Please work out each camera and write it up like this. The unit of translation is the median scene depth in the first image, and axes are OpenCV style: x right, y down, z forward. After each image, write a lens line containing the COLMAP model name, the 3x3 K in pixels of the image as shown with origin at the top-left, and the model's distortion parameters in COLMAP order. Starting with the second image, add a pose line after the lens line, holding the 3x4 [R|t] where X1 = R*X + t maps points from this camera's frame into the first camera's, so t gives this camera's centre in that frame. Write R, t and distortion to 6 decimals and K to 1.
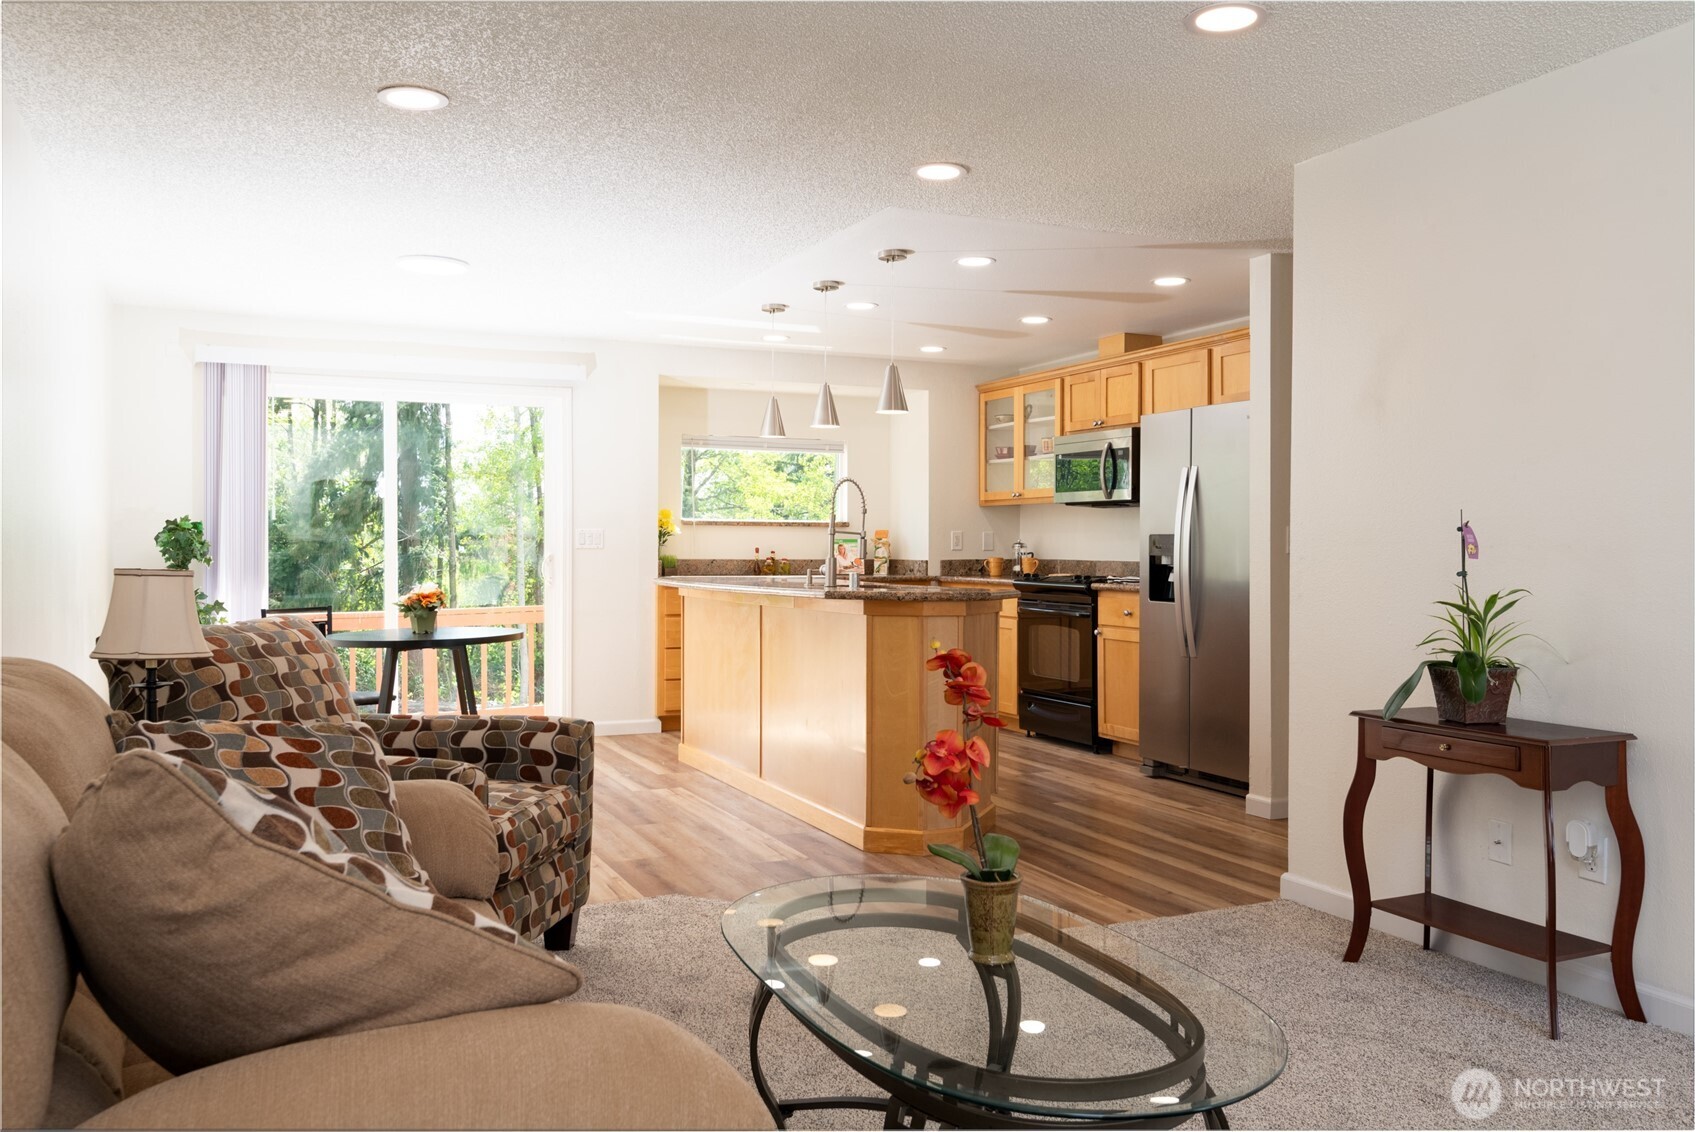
lens RADIAL K [[1324.4, 0, 852.6], [0, 1324.4, 554.6], [0, 0, 1]] dist [0.050923, -0.063284]
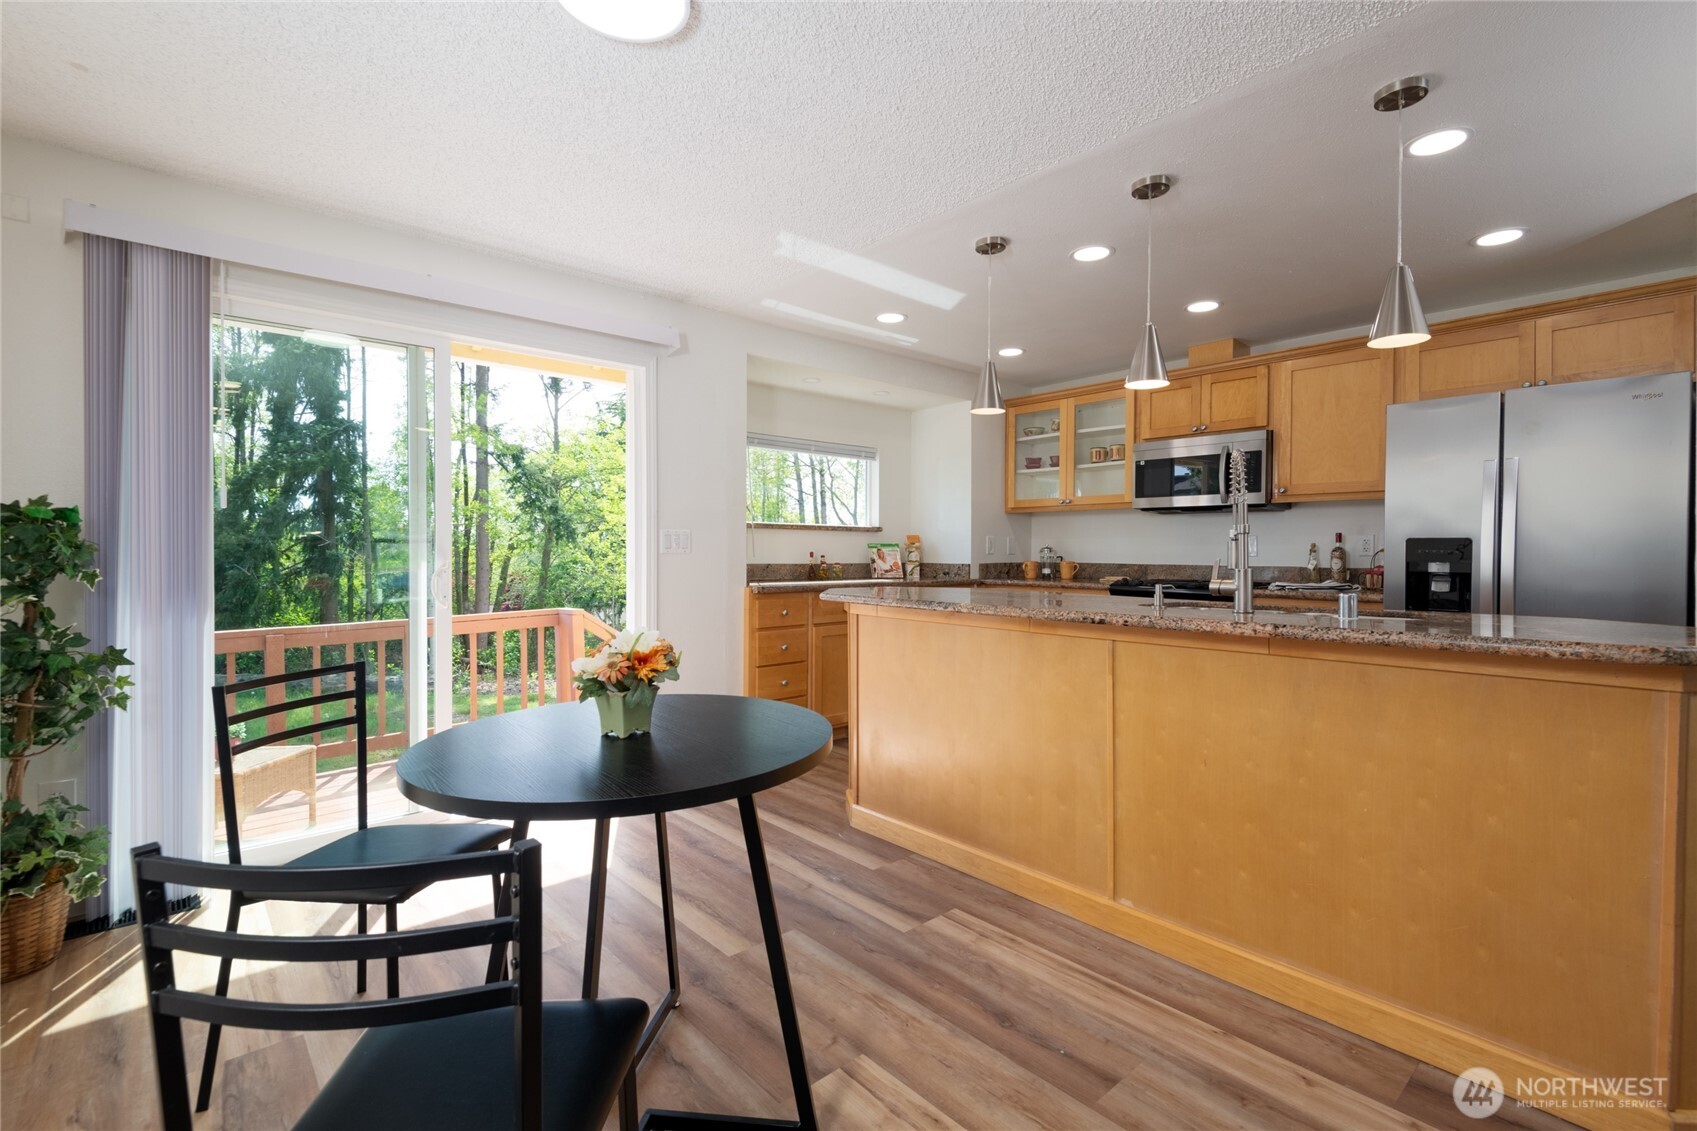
lens RADIAL K [[765.4, 0, 854.2], [0, 765.4, 555.7], [0, 0, 1]] dist [0.037613, -0.018139]
pose [[0.956233, -0.002037, 0.292599, -0.396174], [0.001568, 0.999997, 0.001839, -0.006662], [-0.292602, -0.001300, 0.956233, 0.864520]]
